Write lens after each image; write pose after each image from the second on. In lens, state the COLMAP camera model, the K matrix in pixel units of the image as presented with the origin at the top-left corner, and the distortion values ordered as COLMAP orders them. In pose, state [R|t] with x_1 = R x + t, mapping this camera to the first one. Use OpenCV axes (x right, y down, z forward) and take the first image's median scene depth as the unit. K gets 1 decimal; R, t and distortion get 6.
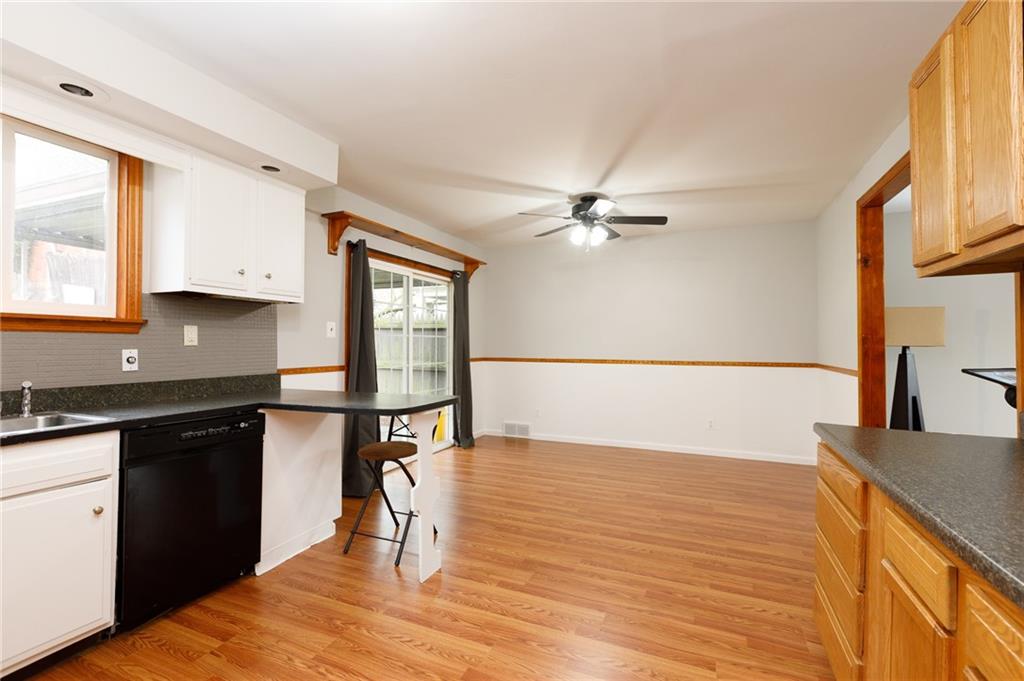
lens RADIAL K [[462.4, 0, 511.1], [0, 462.4, 337.5], [0, 0, 1]] dist [0.004921, -0.000203]
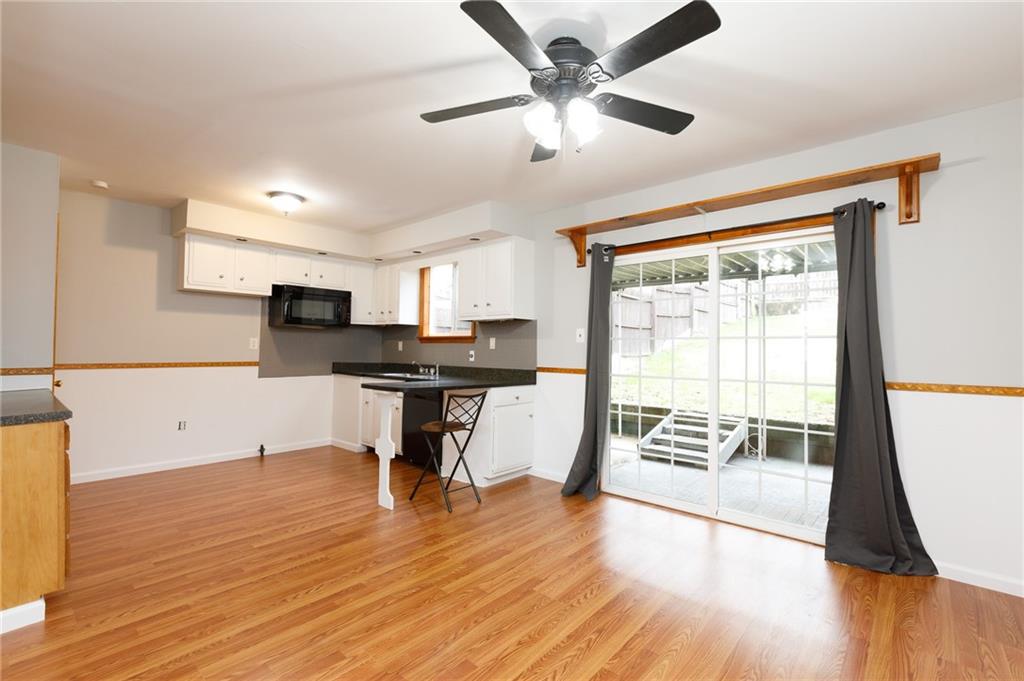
lens RADIAL K [[462.4, 0, 517.9], [0, 462.4, 341.1], [0, 0, 1]] dist [0.004921, -0.000203]
pose [[-0.313561, -0.019016, -0.949378, 0.807826], [0.003657, 0.999768, -0.021234, 0.021322], [0.949561, -0.010130, -0.313419, 1.392008]]
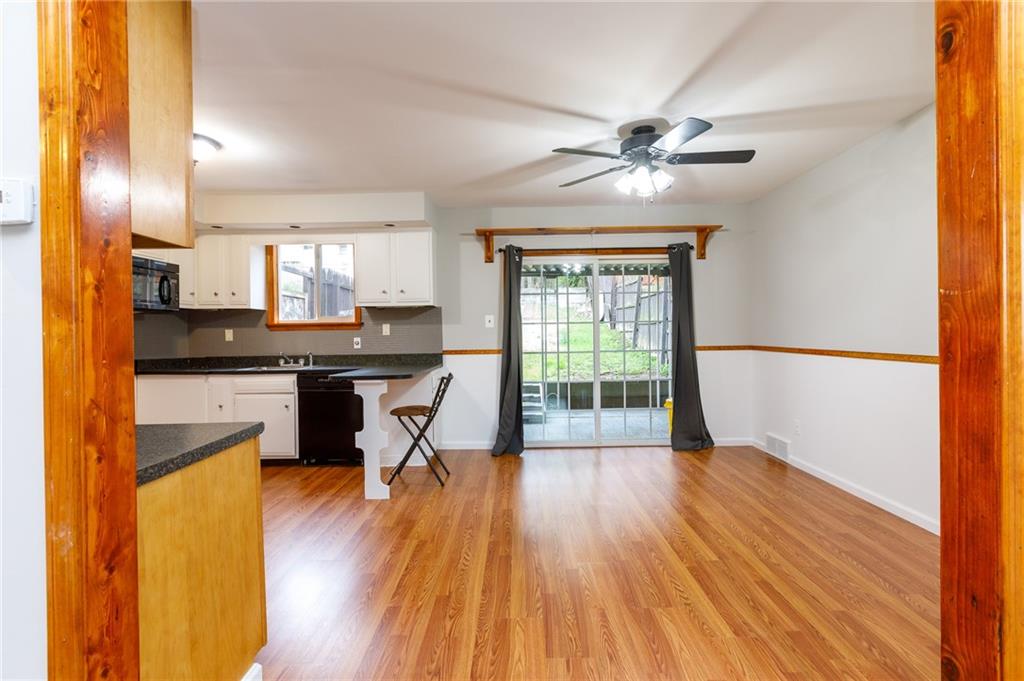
lens RADIAL K [[462.4, 0, 512.3], [0, 462.4, 343.8], [0, 0, 1]] dist [0.004921, -0.000203]
pose [[0.387774, 0.014761, -0.921636, 0.958750], [0.028793, 0.999190, 0.028118, 0.012530], [0.921305, -0.037440, 0.387035, 0.643057]]
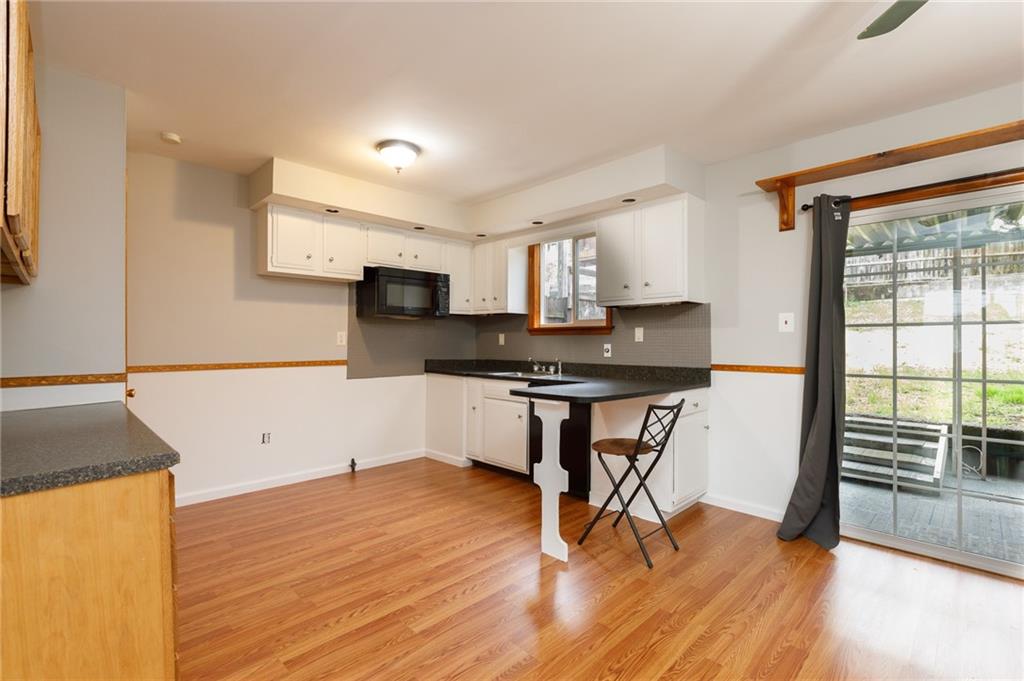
lens RADIAL K [[462.4, 0, 516.4], [0, 462.4, 342.8], [0, 0, 1]] dist [0.004921, -0.000203]
pose [[-0.366683, 0.003455, -0.930340, 0.638521], [0.014514, 0.999893, -0.002007, 0.015937], [0.930233, -0.014239, -0.366694, 0.991516]]
